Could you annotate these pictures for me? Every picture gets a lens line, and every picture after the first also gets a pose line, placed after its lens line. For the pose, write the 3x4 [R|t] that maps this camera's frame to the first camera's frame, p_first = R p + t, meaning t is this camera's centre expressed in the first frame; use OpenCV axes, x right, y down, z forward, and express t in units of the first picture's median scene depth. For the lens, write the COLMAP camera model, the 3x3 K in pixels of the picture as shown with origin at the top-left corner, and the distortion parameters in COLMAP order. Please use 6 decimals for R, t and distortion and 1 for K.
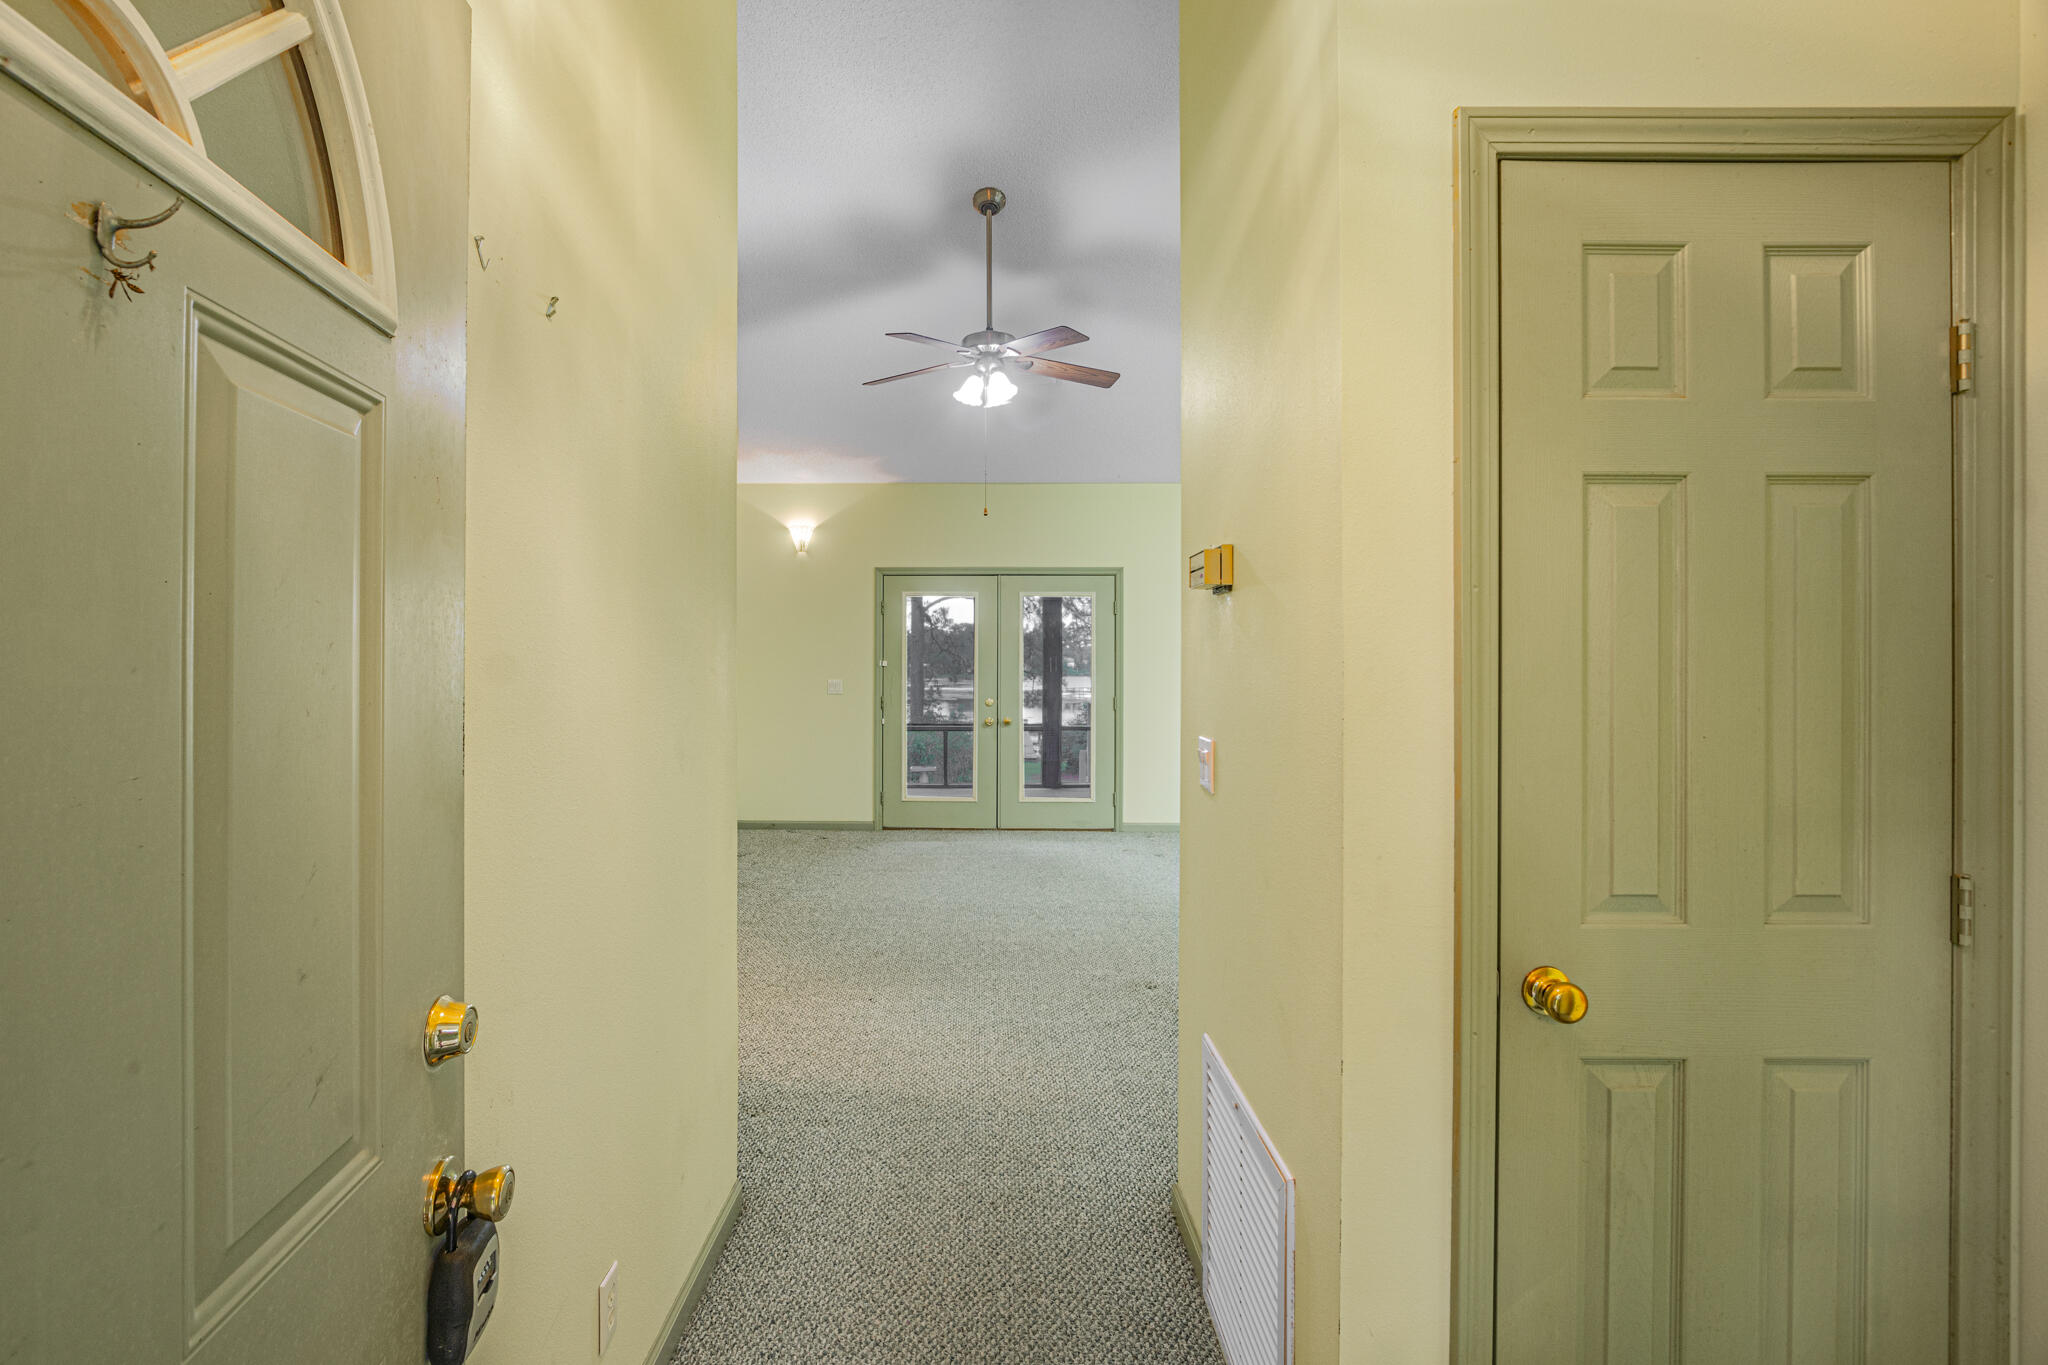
lens RADIAL K [[923.9, 0, 971.3], [0, 923.9, 673.8], [0, 0, 1]] dist [-0.013508, -0.000117]
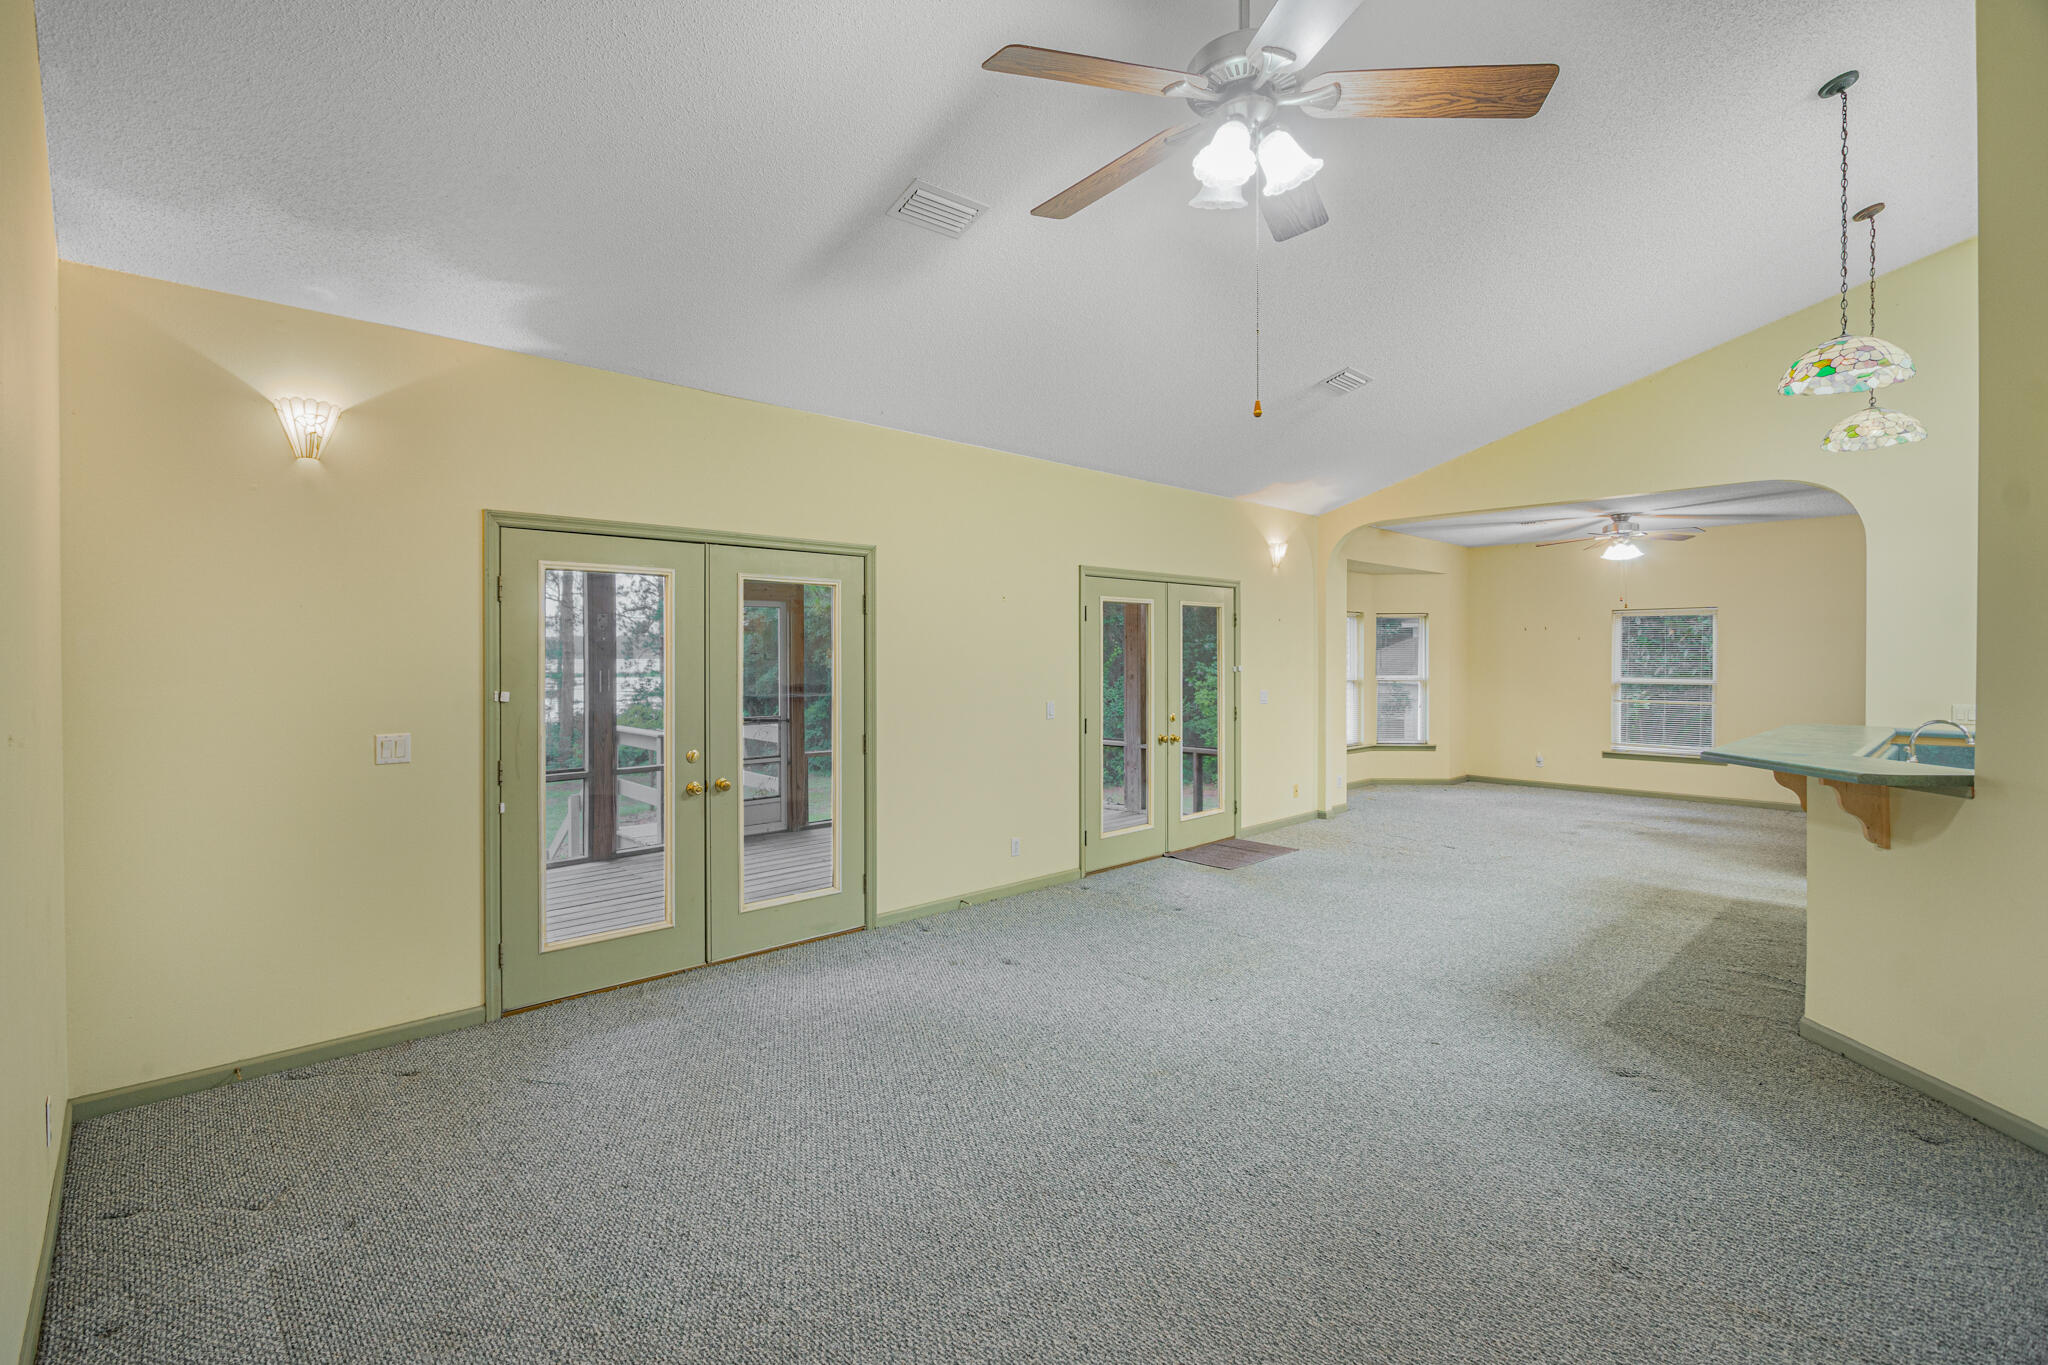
lens RADIAL K [[923.9, 0, 971.3], [0, 923.9, 673.8], [0, 0, 1]] dist [-0.013508, -0.000117]
pose [[0.730826, -0.016871, 0.682355, -0.255527], [0.012148, 0.999858, 0.011711, -0.026730], [-0.682456, -0.000270, 0.730927, 0.441567]]
